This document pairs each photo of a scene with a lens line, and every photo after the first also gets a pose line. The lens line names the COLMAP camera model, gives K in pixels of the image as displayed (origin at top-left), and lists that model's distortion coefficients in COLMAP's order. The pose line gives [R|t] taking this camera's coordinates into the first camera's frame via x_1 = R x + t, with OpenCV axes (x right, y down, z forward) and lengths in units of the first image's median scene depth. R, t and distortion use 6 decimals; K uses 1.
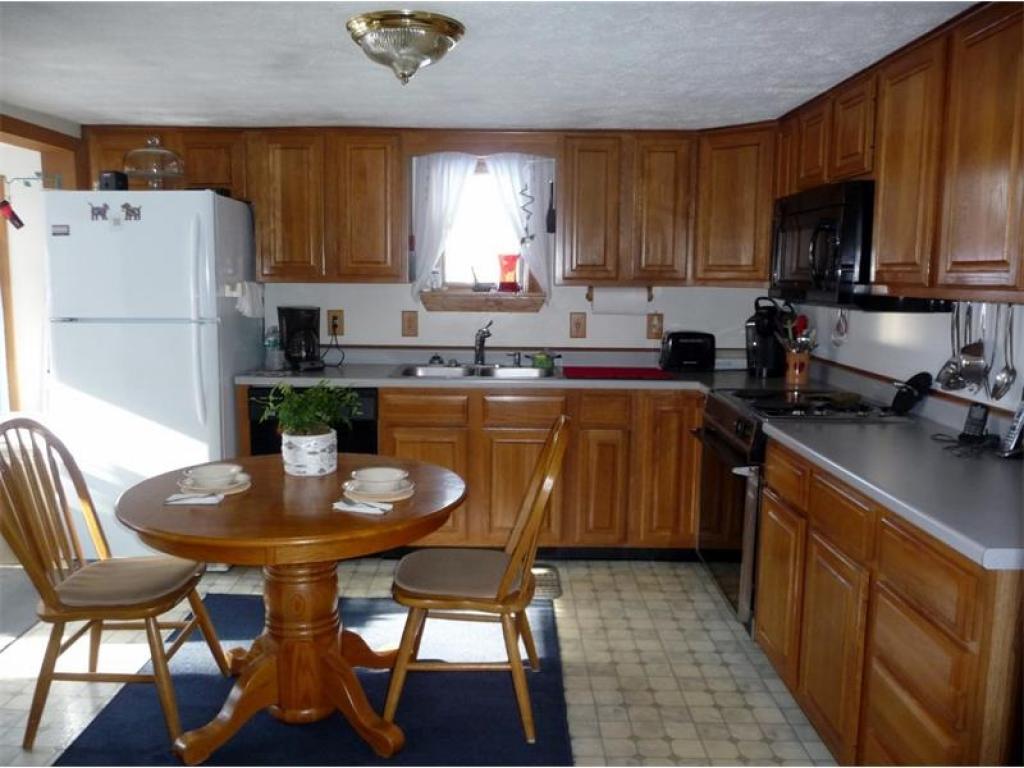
lens RADIAL K [[857.9, 0, 512.0], [0, 857.9, 384.0], [0, 0, 1]] dist [-0.014526, 0.010251]
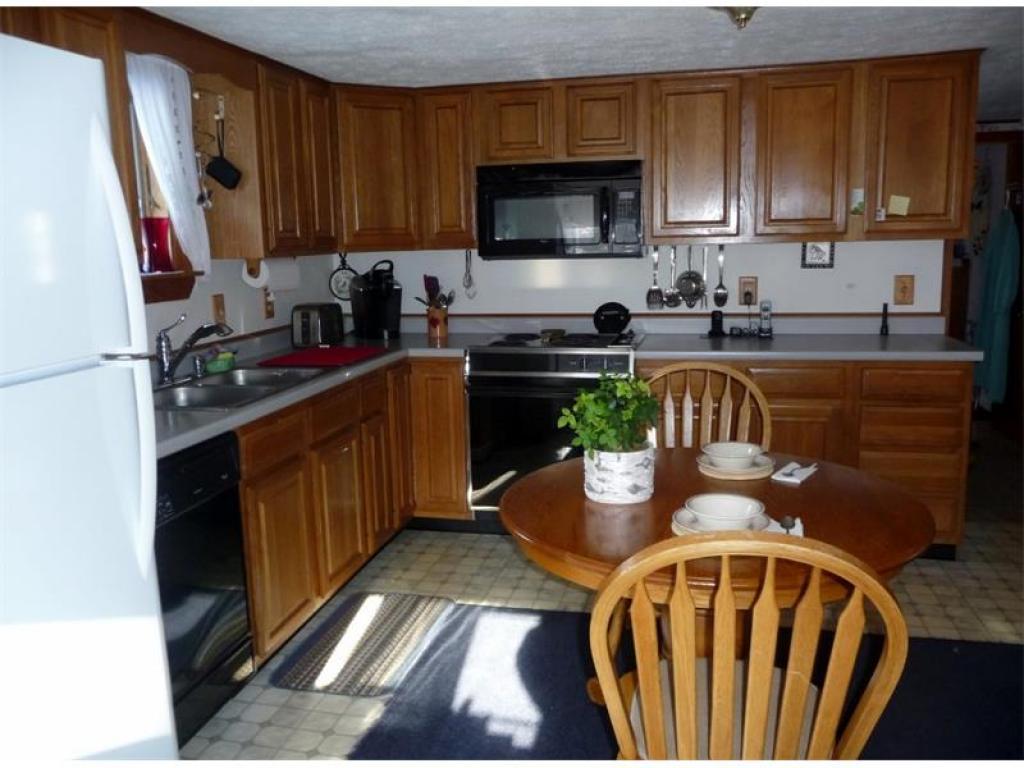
lens RADIAL K [[857.9, 0, 512.0], [0, 857.9, 384.0], [0, 0, 1]] dist [-0.014526, 0.010251]
pose [[0.209145, -0.173202, 0.962424, -0.732897], [0.145581, 0.978737, 0.144502, -0.089846], [-0.966987, 0.109889, 0.229912, 0.686844]]
